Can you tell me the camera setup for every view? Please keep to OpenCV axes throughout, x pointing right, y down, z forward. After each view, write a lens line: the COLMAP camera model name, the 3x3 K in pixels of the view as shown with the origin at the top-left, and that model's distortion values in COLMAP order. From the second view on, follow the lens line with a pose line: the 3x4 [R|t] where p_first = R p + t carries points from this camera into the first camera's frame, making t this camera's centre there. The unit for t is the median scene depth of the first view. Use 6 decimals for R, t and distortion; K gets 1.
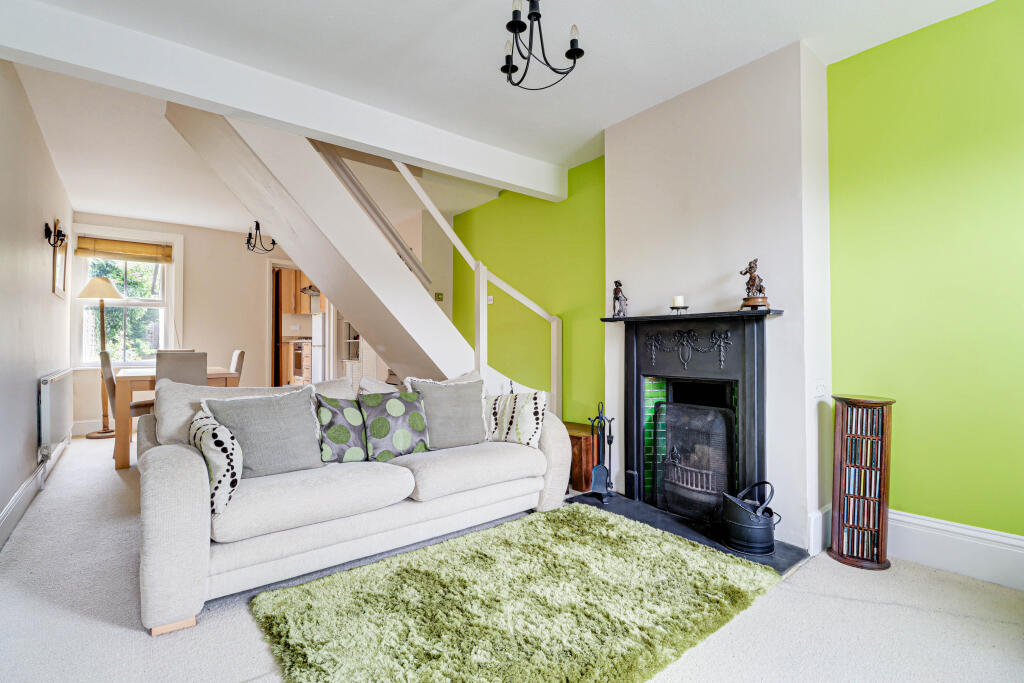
lens RADIAL K [[489.2, 0, 507.7], [0, 489.2, 342.3], [0, 0, 1]] dist [-0.005757, -0.002213]
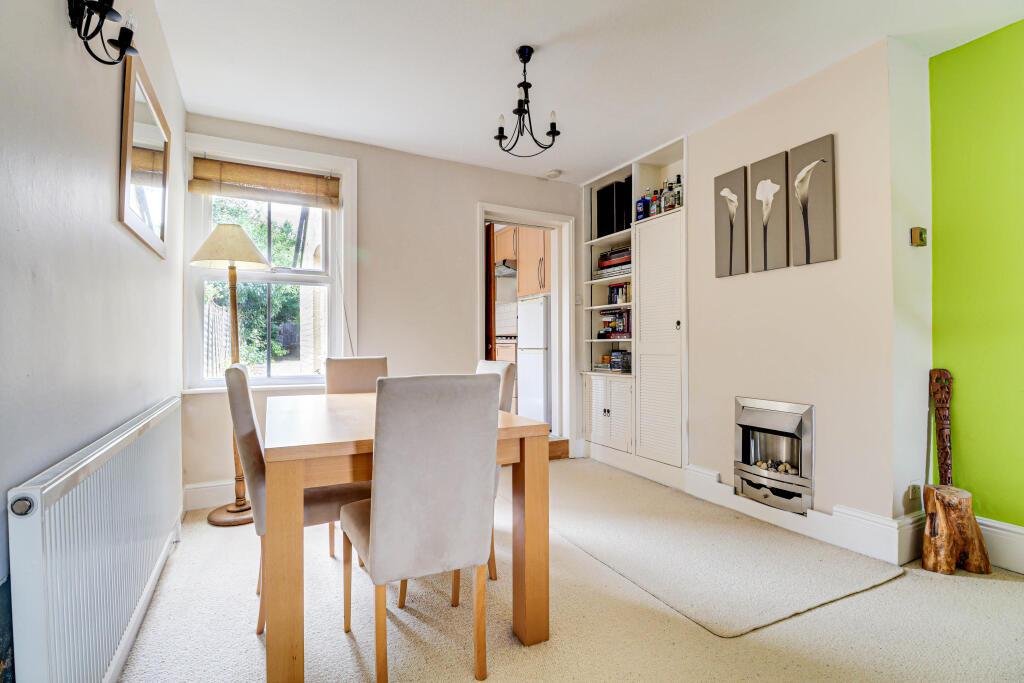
lens RADIAL K [[489.2, 0, 514.7], [0, 489.2, 348.3], [0, 0, 1]] dist [-0.005757, -0.002213]
pose [[0.984243, 0.000355, -0.176822, -0.409656], [0.001964, 0.999914, 0.012942, -0.002340], [0.176811, -0.013085, 0.984158, 0.497007]]
